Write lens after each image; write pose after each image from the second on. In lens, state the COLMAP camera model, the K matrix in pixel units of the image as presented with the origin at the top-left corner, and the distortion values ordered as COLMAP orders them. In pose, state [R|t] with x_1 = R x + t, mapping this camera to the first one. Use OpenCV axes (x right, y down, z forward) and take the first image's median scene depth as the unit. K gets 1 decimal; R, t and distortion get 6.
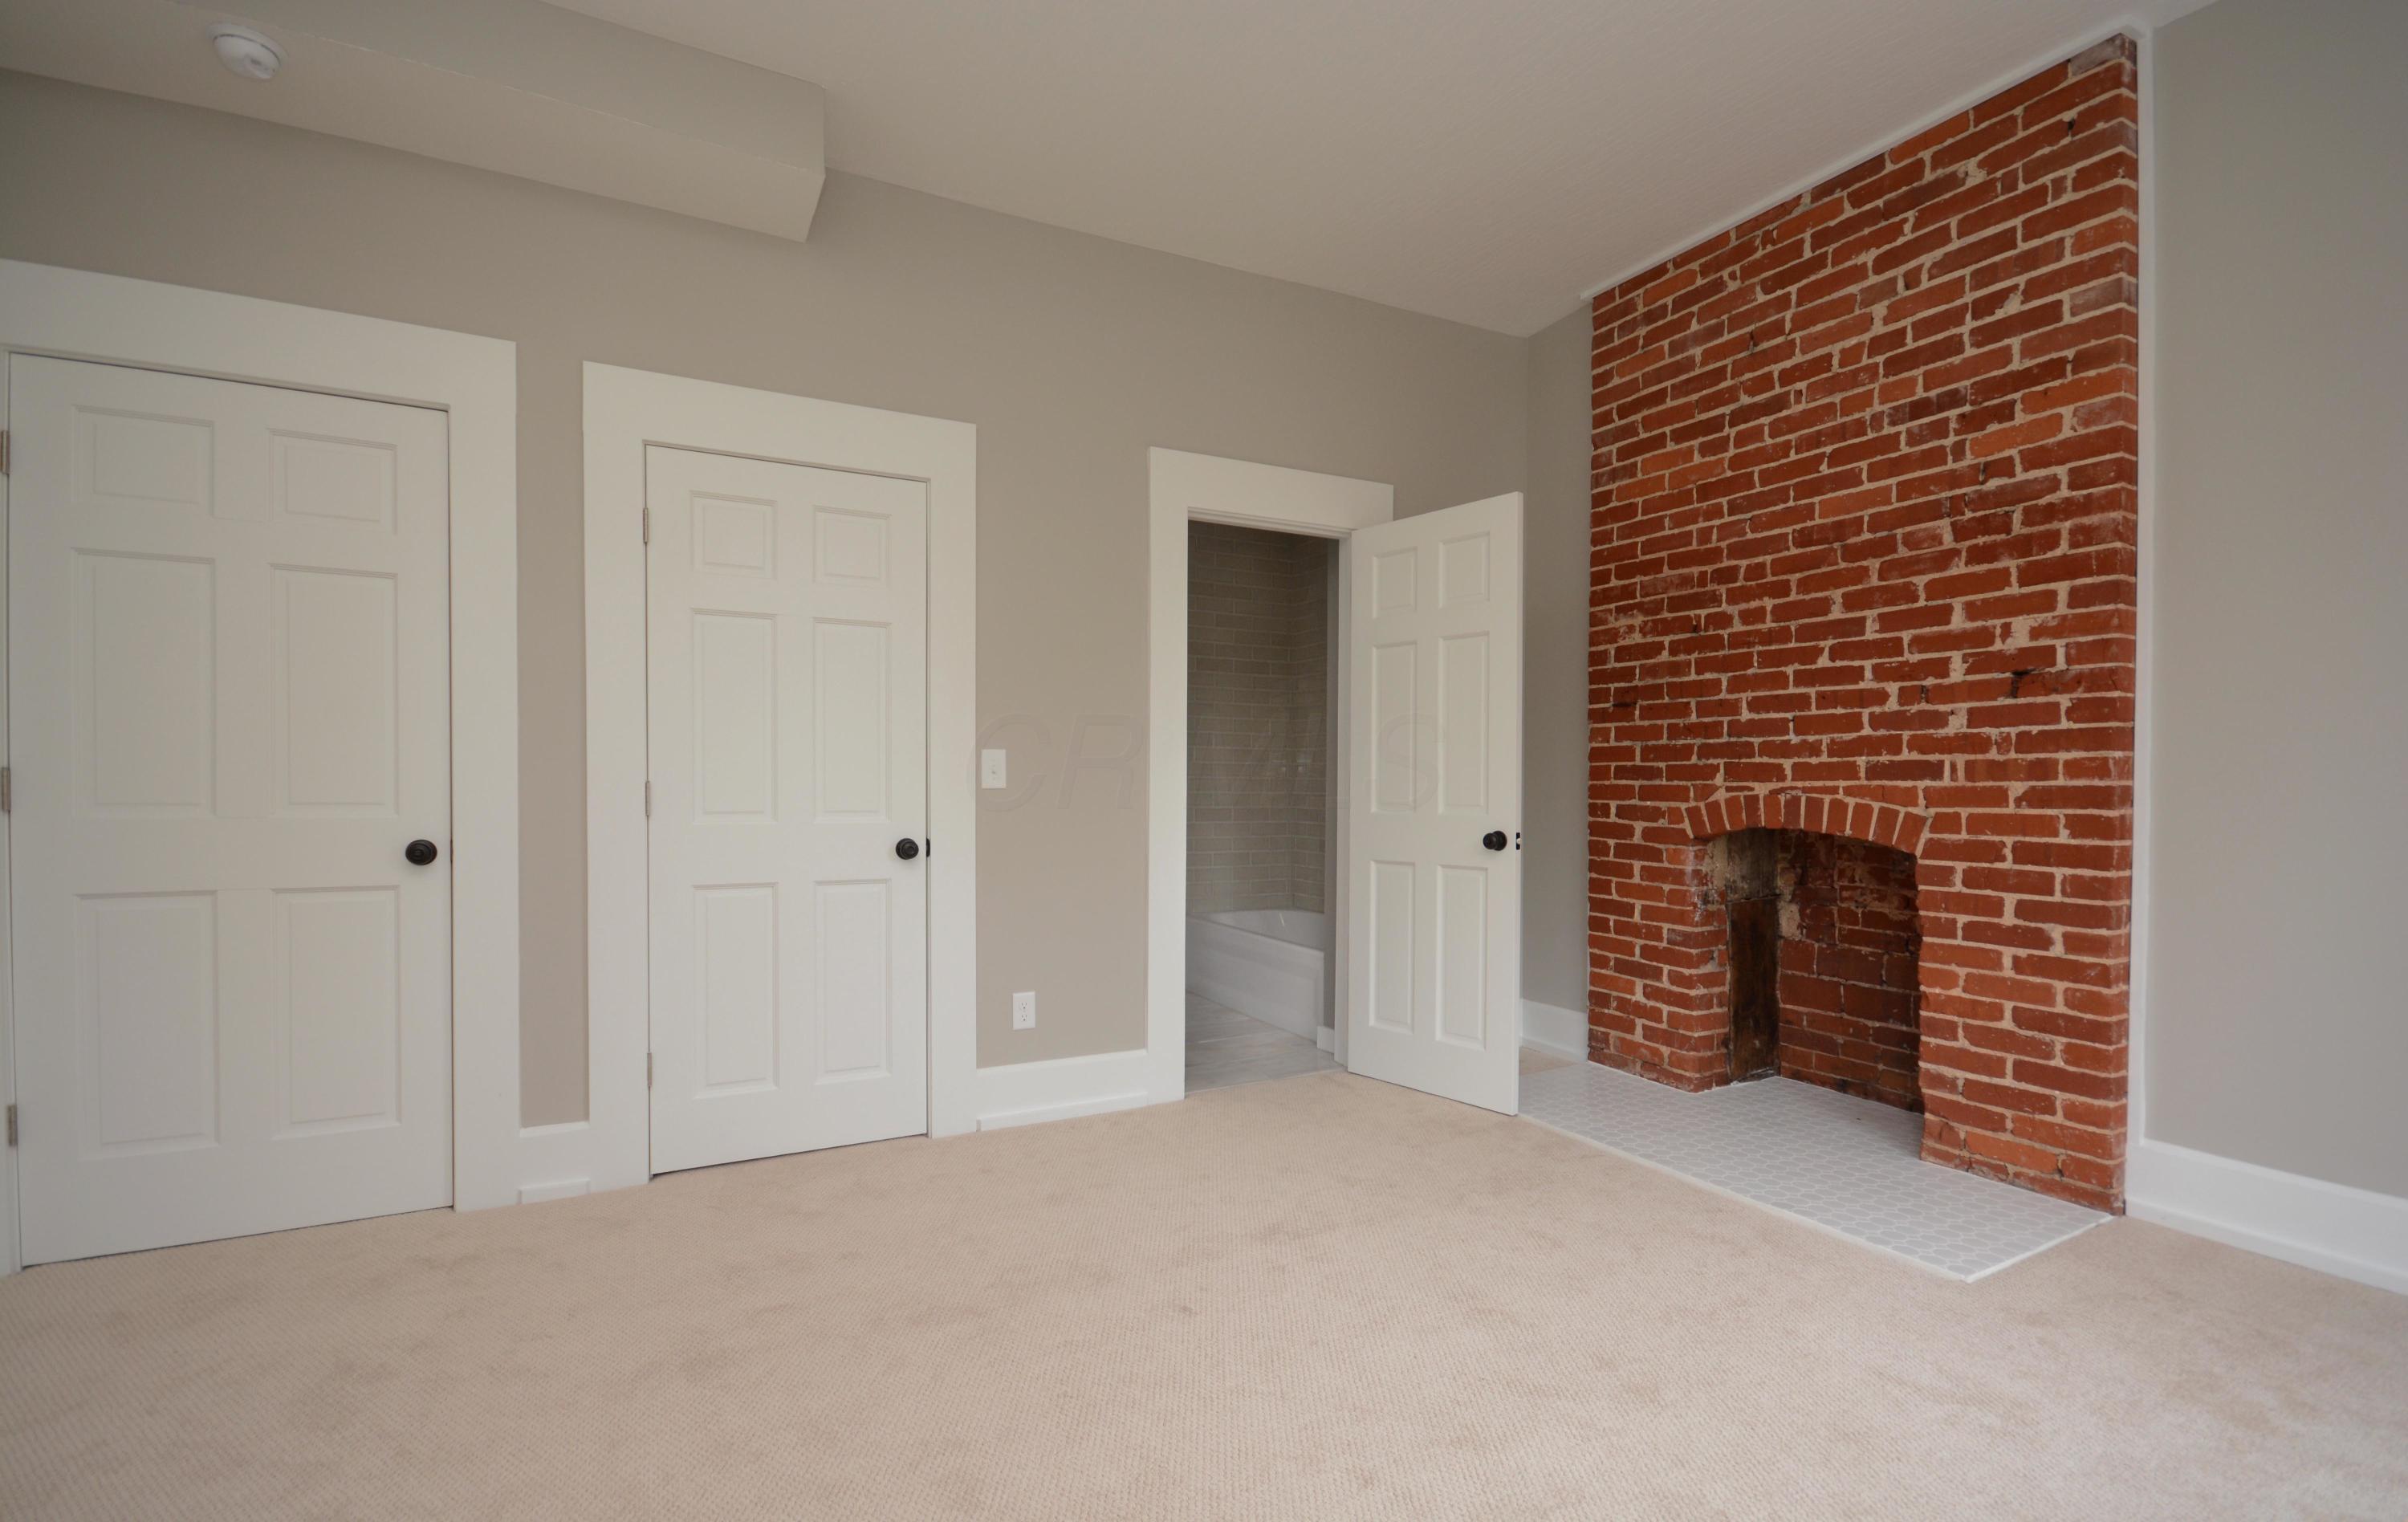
lens RADIAL K [[1054.8, 0, 1210.2], [0, 1054.8, 811.1], [0, 0, 1]] dist [-0.010196, -0.002869]
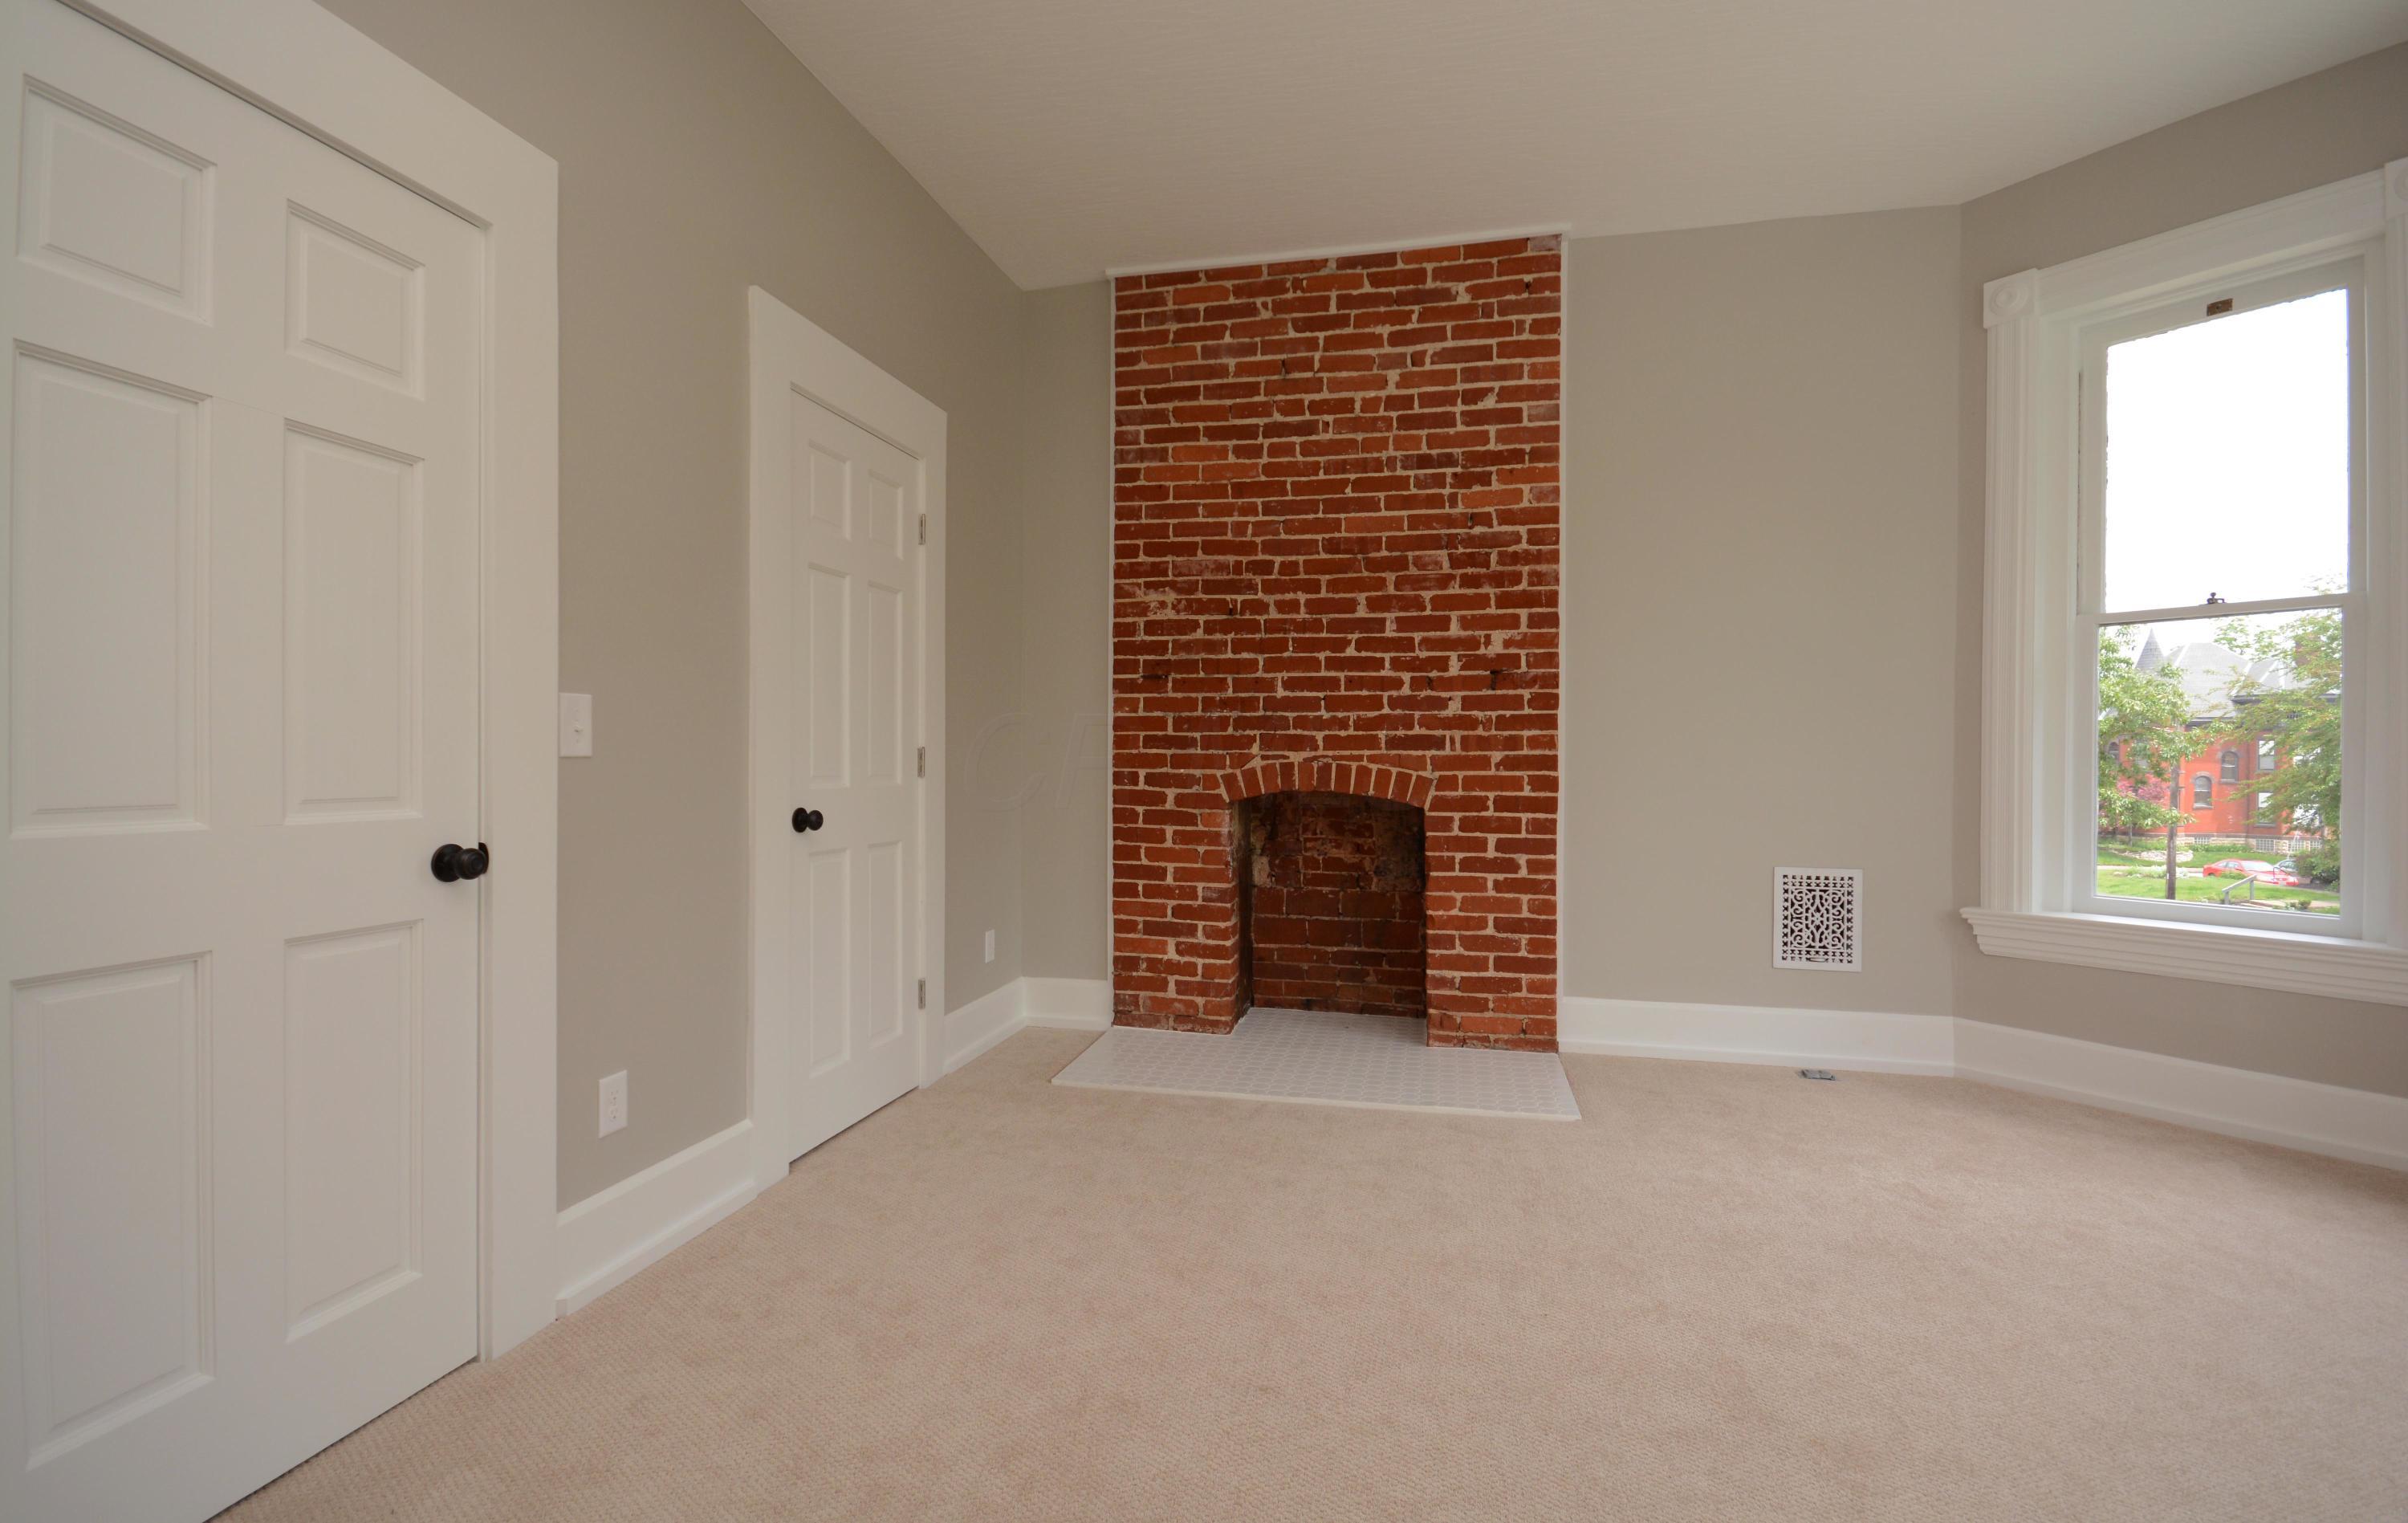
lens RADIAL K [[1073.7, 0, 1212.0], [0, 1073.7, 766.1], [0, 0, 1]] dist [-0.011777, 0.000264]
pose [[0.652743, -0.005054, 0.757563, -0.458668], [0.016896, 0.999826, -0.007887, -0.003684], [-0.757391, 0.017948, 0.652715, 0.320956]]
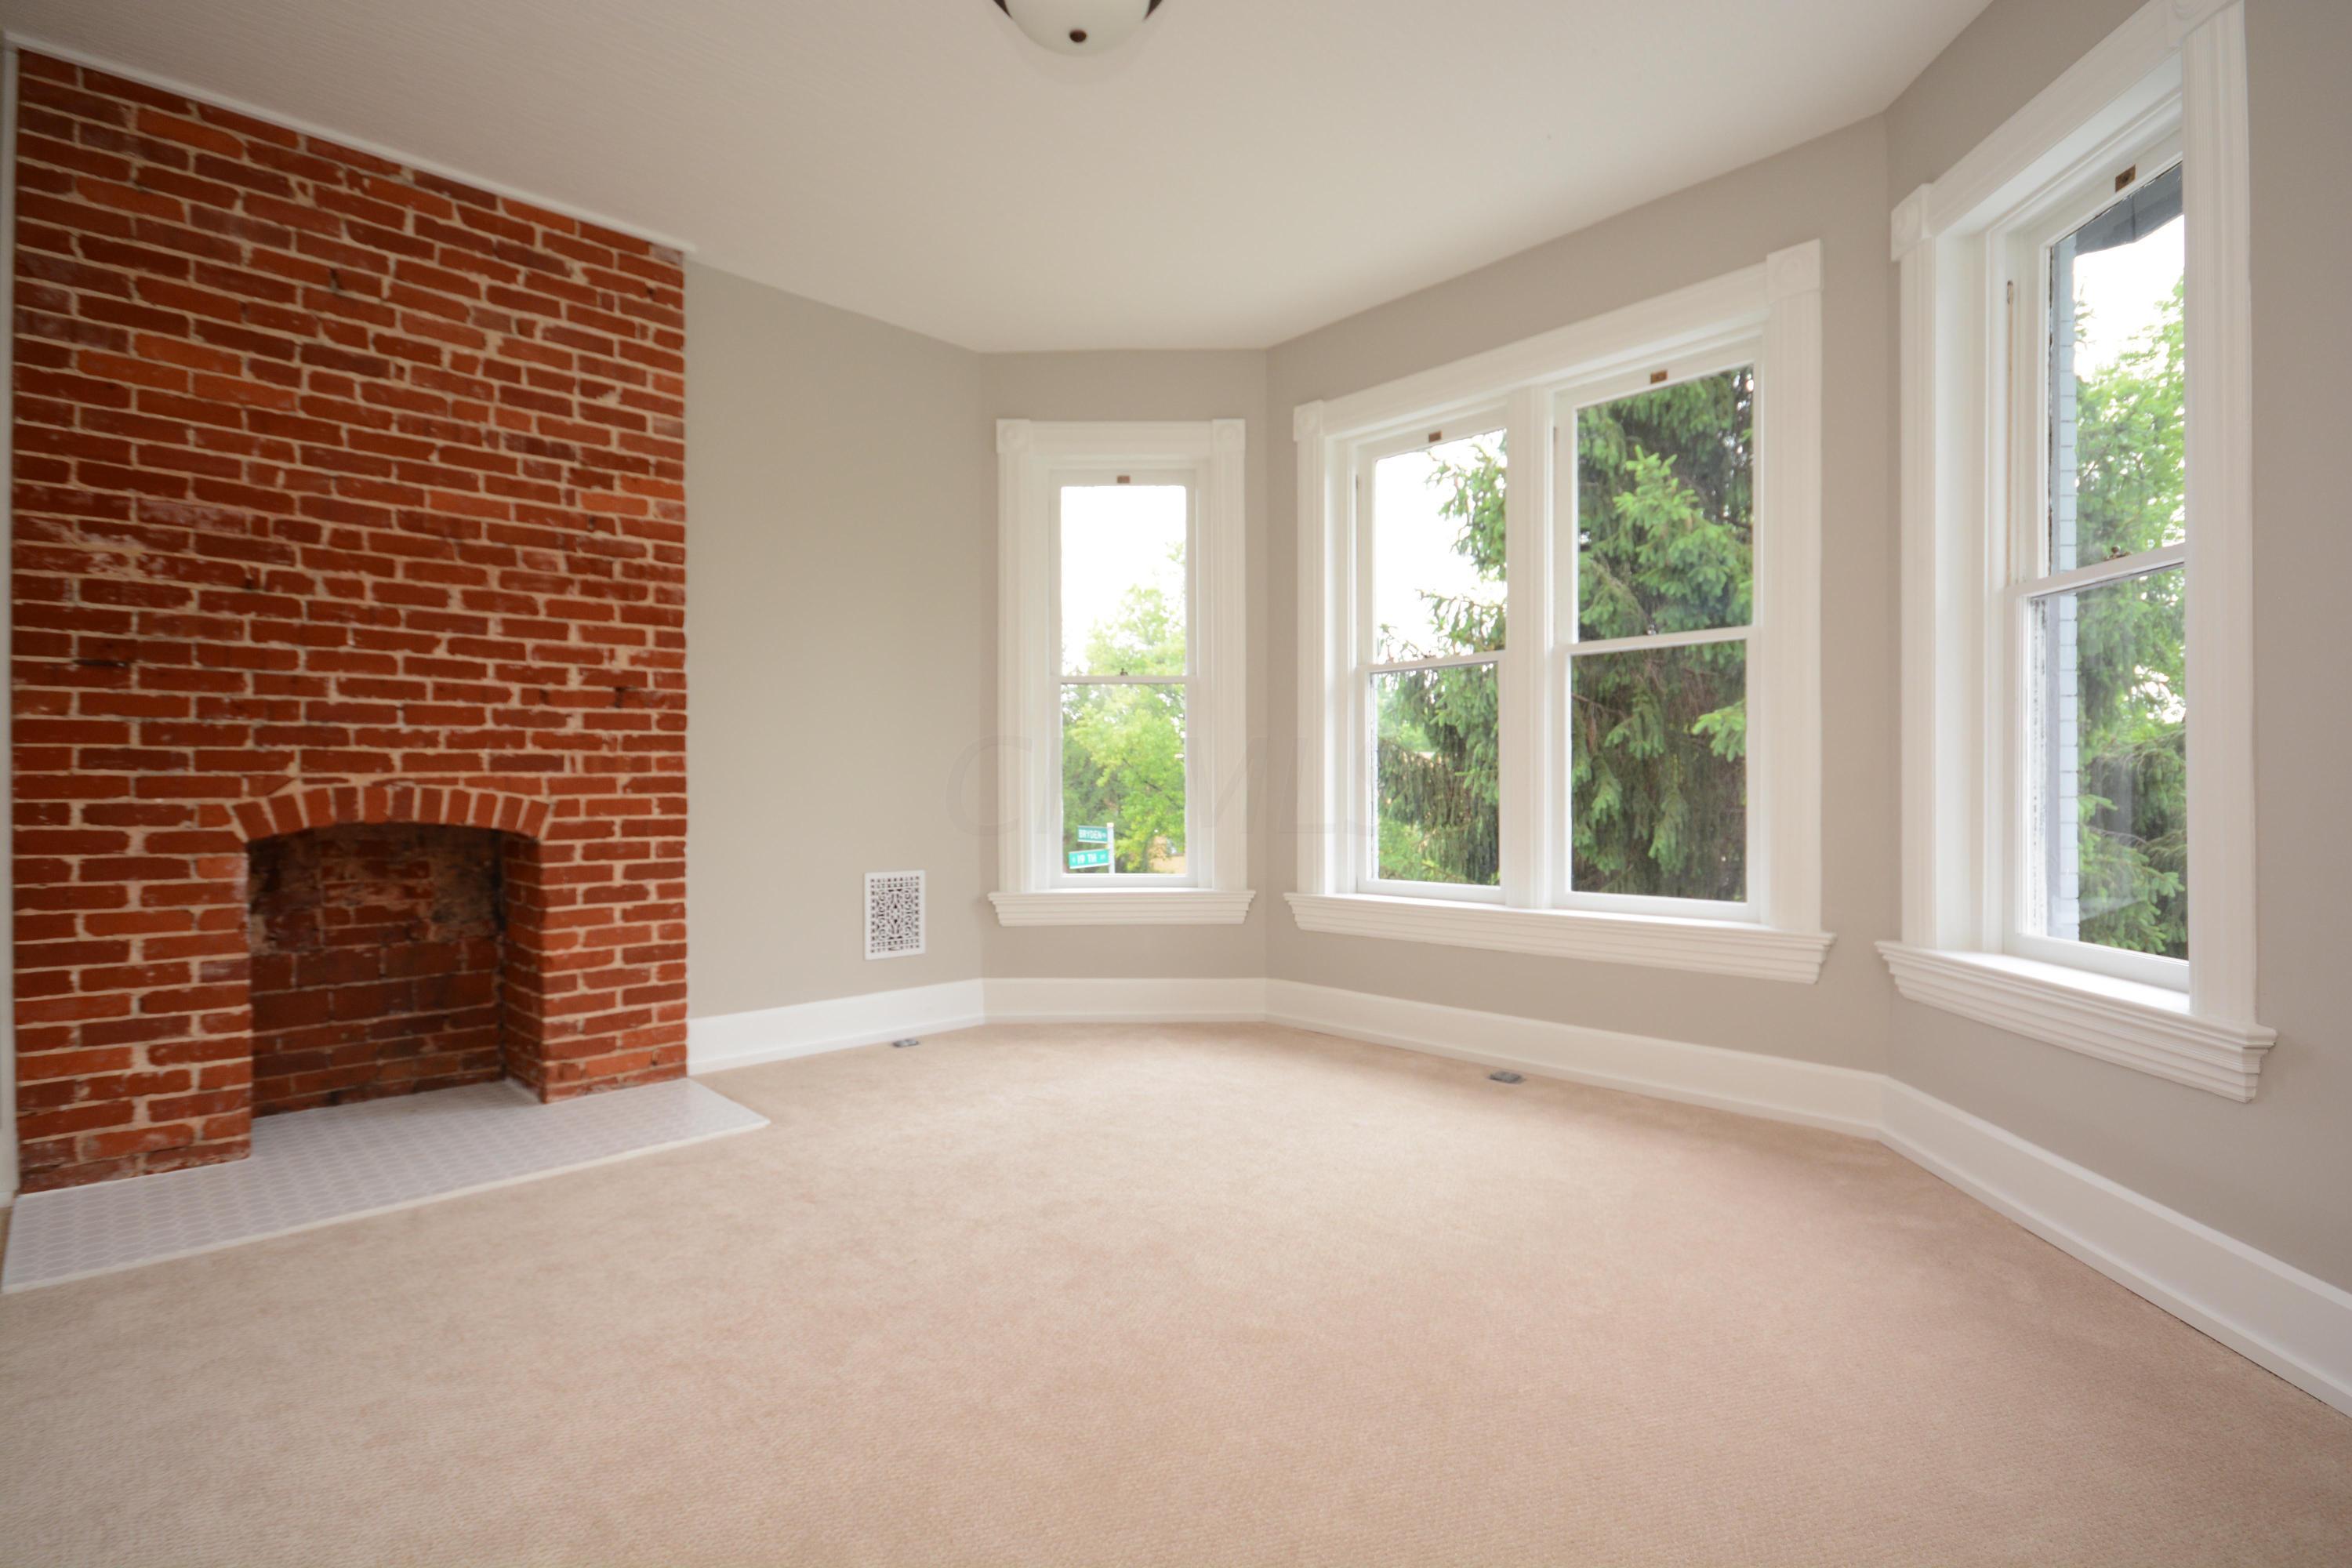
lens RADIAL K [[1101.5, 0, 1182.3], [0, 1101.5, 790.3], [0, 0, 1]] dist [0.003451, -0.007960]
pose [[-0.266672, -0.008361, 0.963751, -0.624806], [0.027857, 0.999478, 0.016379, -0.008865], [-0.963385, 0.031215, -0.266300, 0.606769]]
